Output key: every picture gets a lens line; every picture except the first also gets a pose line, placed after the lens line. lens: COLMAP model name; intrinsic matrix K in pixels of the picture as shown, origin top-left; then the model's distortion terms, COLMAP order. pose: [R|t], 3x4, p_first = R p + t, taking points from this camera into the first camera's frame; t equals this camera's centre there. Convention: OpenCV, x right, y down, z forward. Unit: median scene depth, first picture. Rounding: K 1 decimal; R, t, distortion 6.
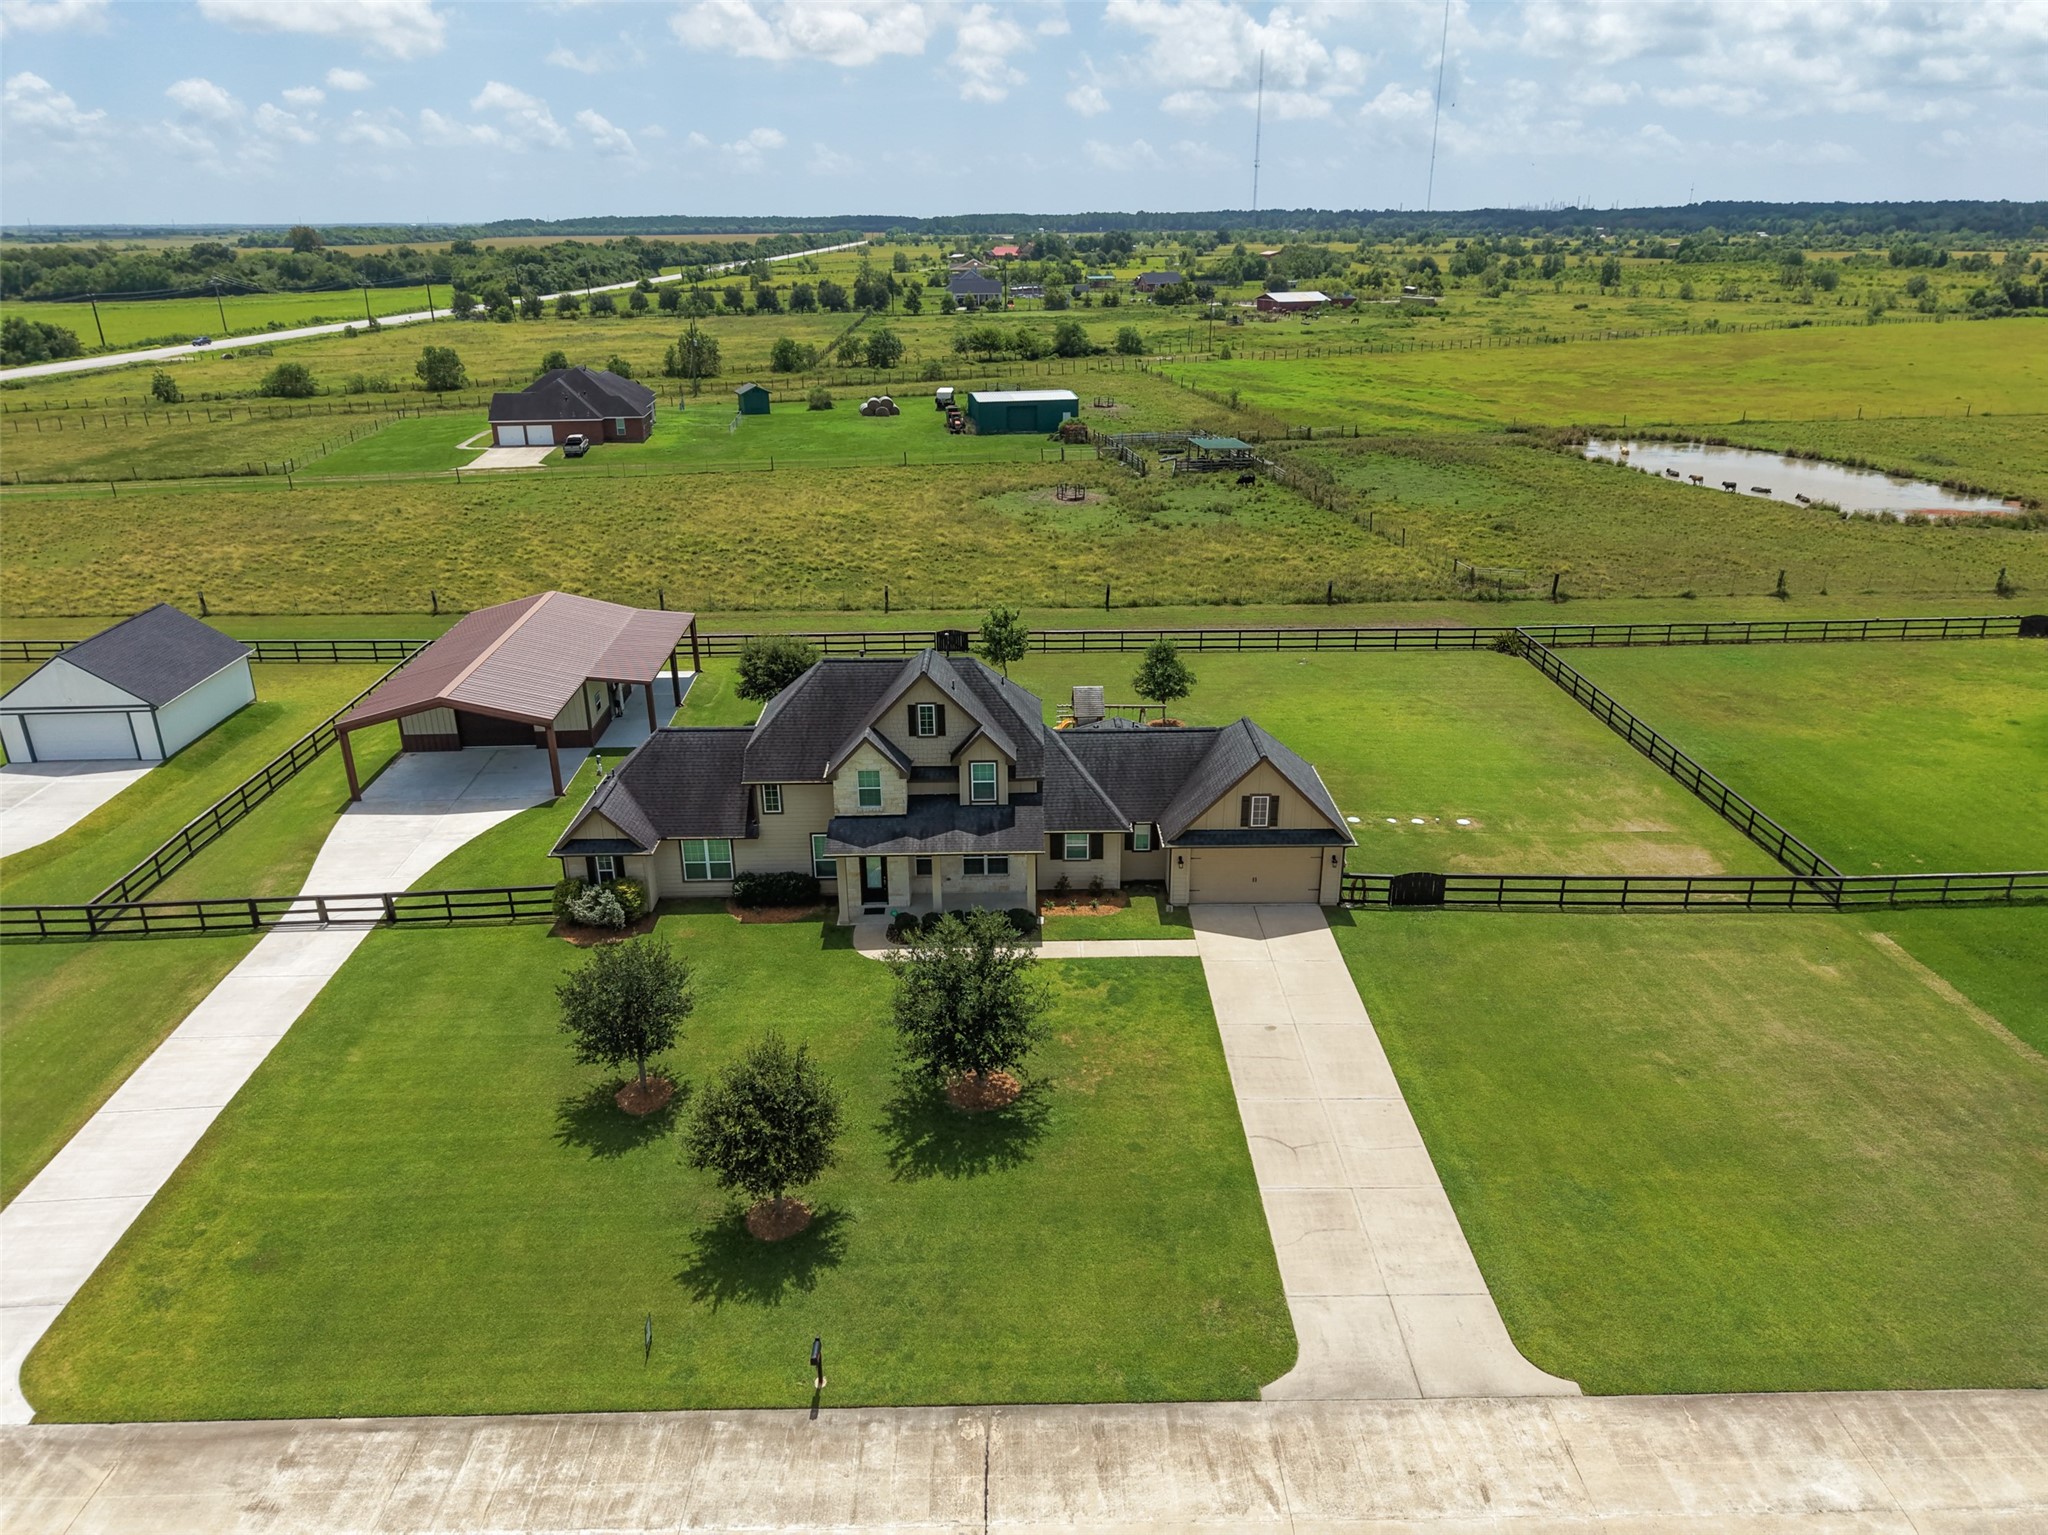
lens RADIAL K [[1365.1, 0, 1020.6], [0, 1365.1, 773.0], [0, 0, 1]] dist [0.019560, -0.017534]
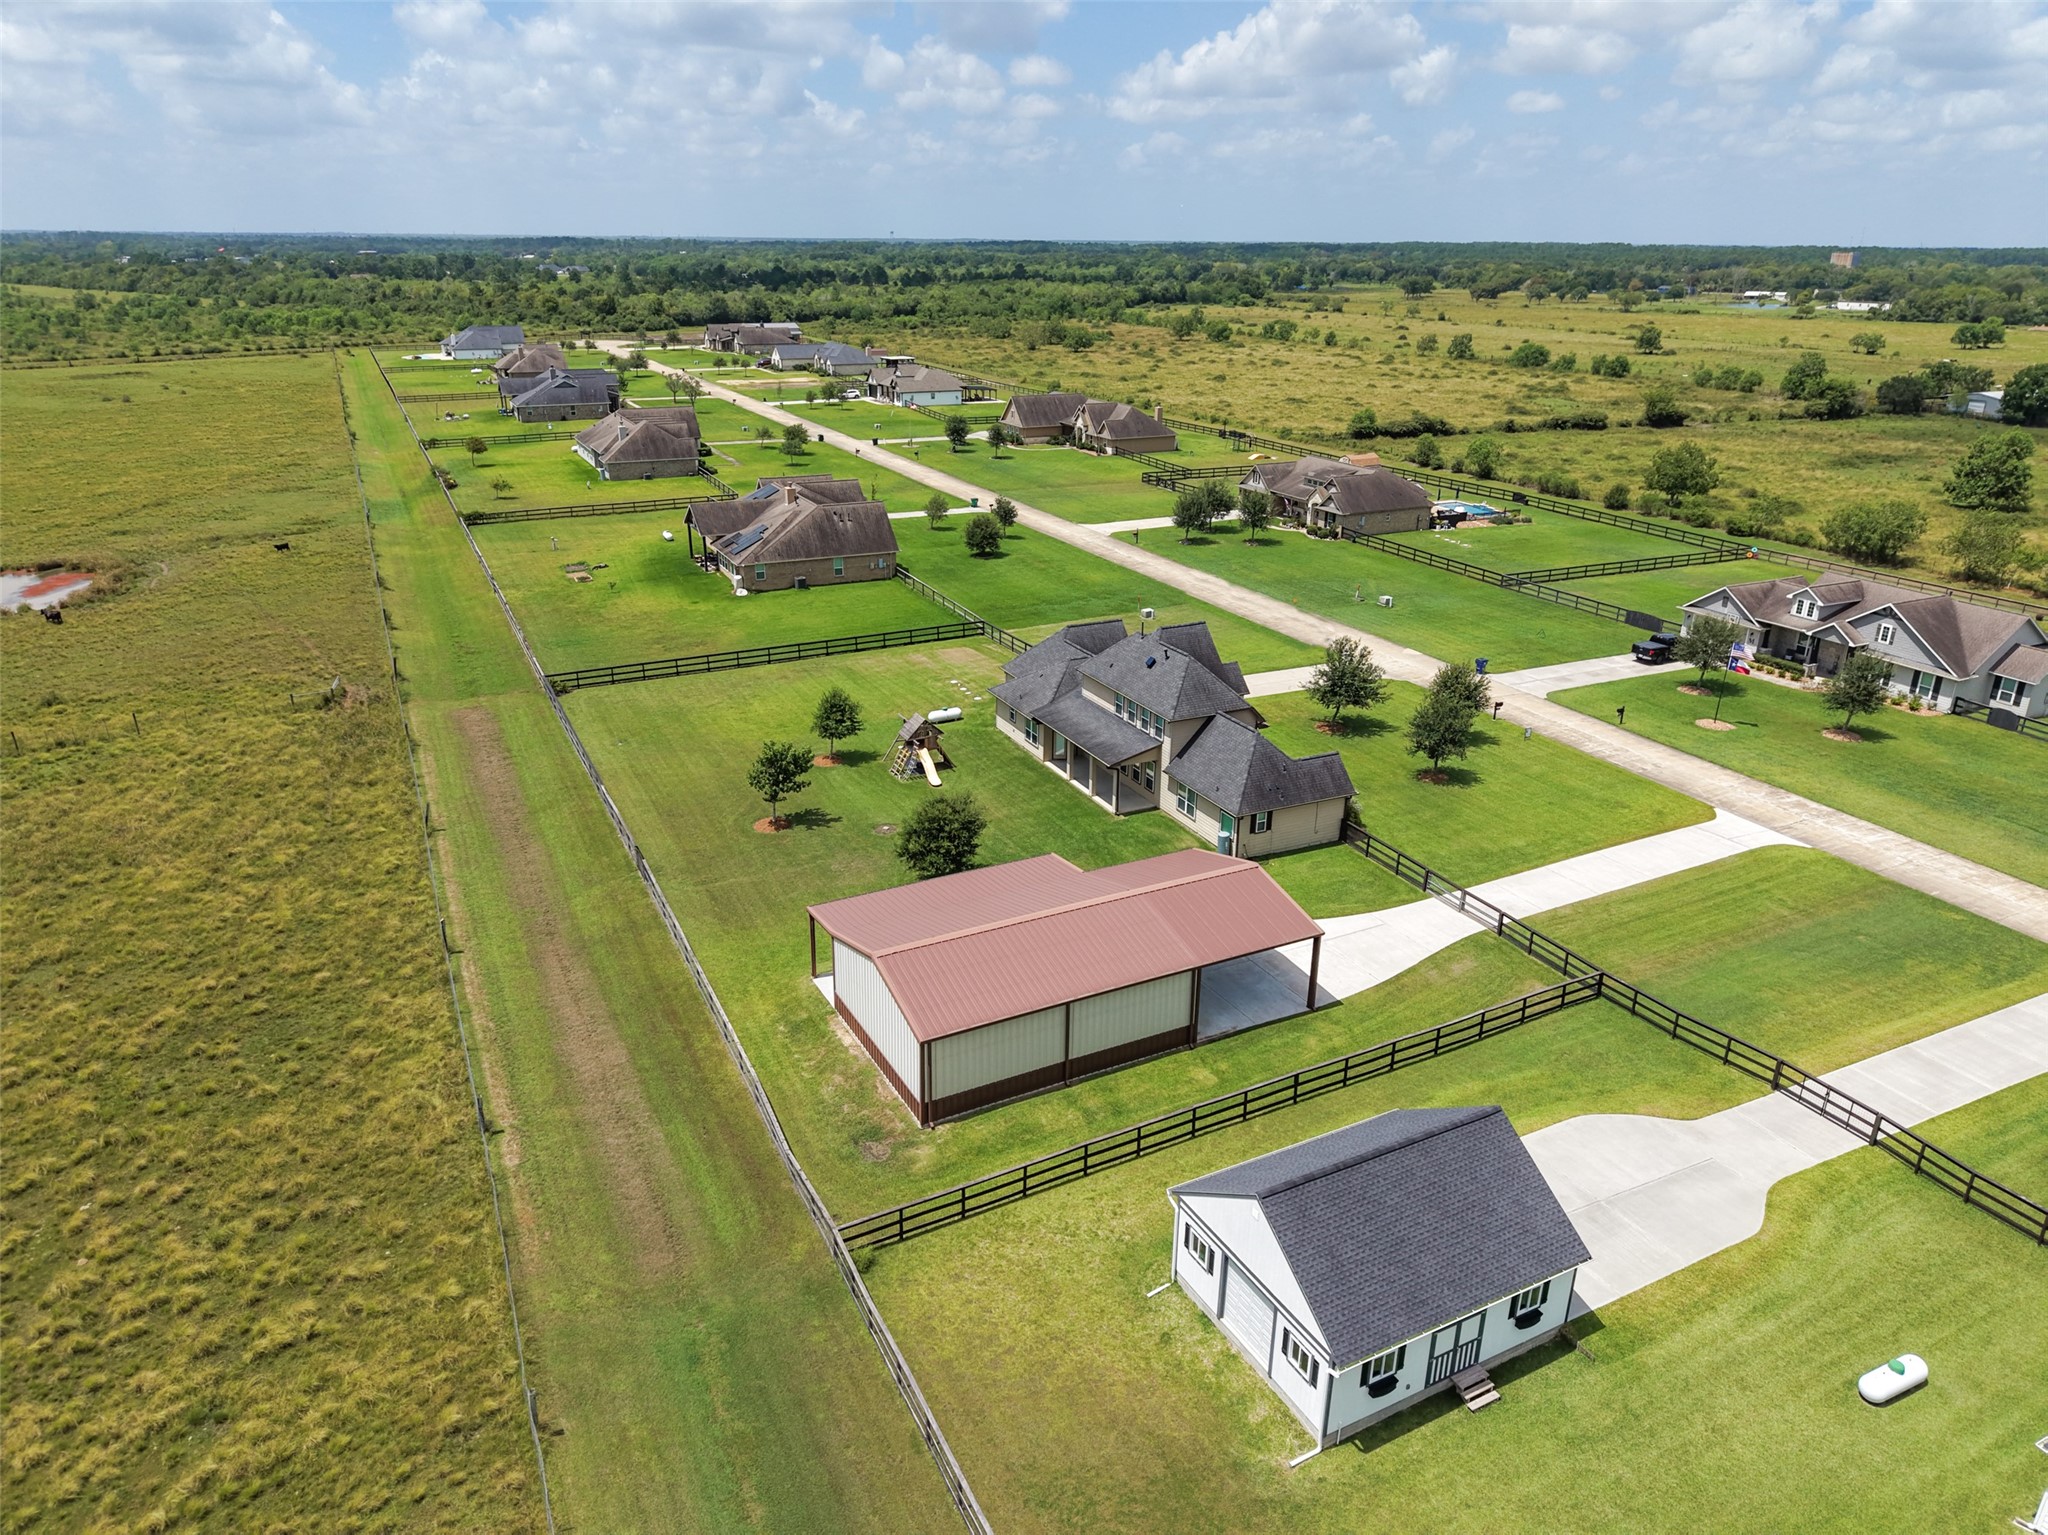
lens RADIAL K [[1365.1, 0, 1040.0], [0, 1365.1, 777.3], [0, 0, 1]] dist [0.019560, -0.017534]
pose [[-0.431620, -0.326701, 0.840815, -0.844301], [0.335489, 0.807108, 0.485822, -0.464540], [-0.837348, 0.491775, -0.238760, 0.962281]]
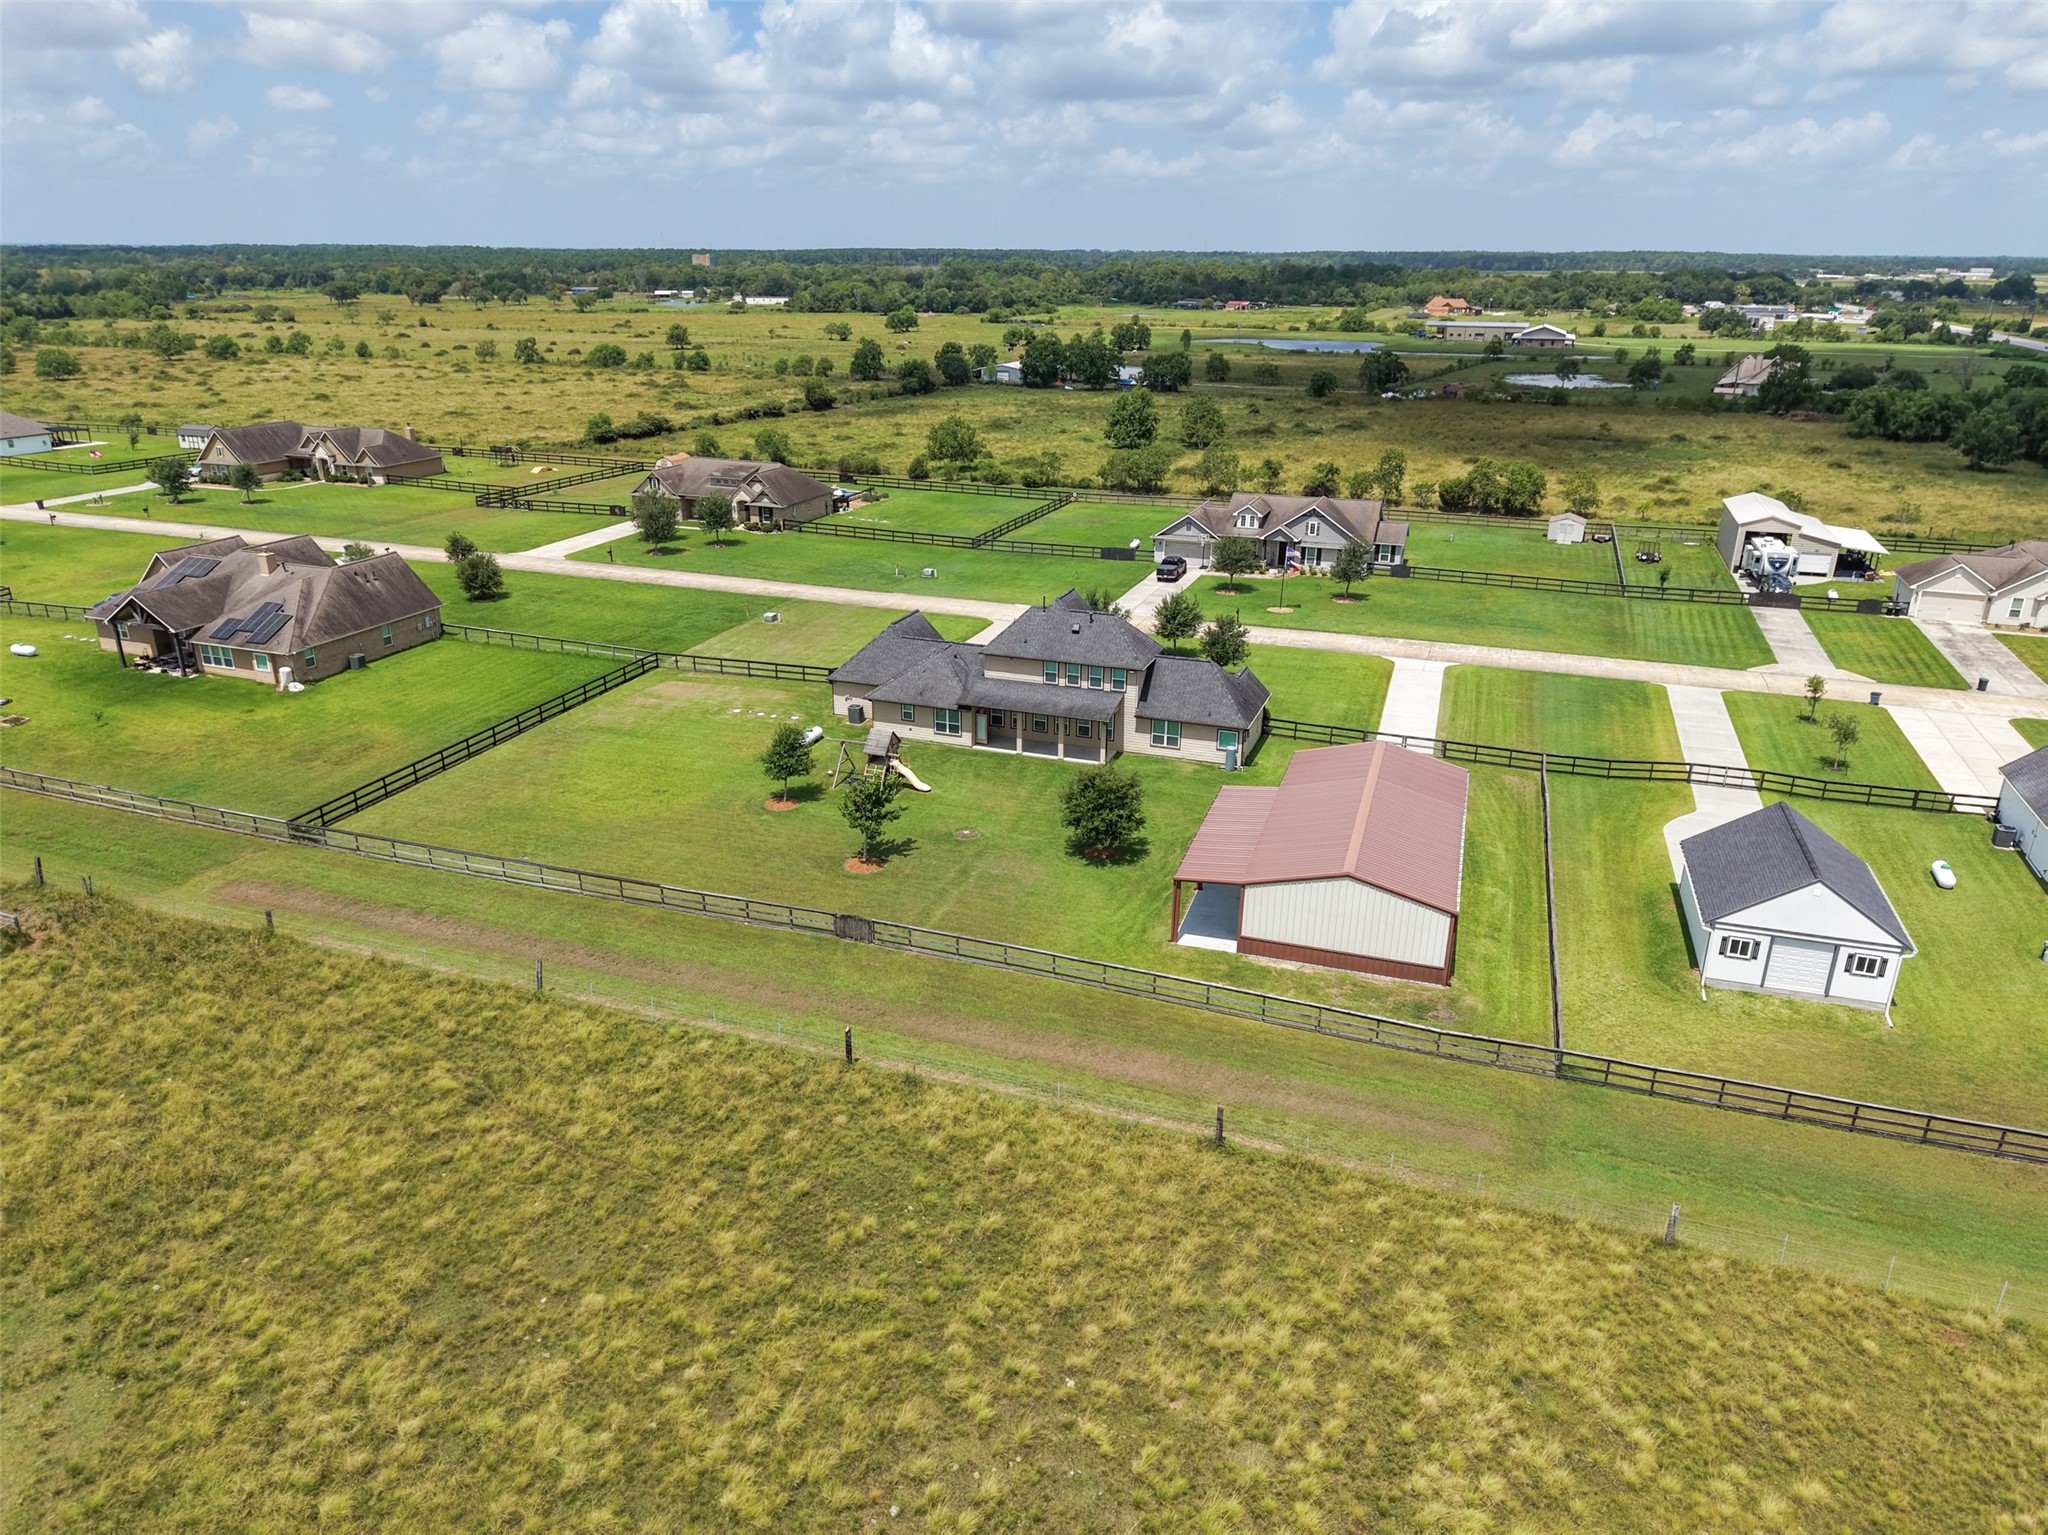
lens RADIAL K [[1365.1, 0, 1030.4], [0, 1365.1, 761.9], [0, 0, 1]] dist [0.019560, -0.017534]
pose [[-0.936159, -0.121317, 0.329984, -0.386502], [0.133691, 0.745237, 0.653260, -0.655674], [-0.325168, 0.655671, -0.681441, 1.423398]]
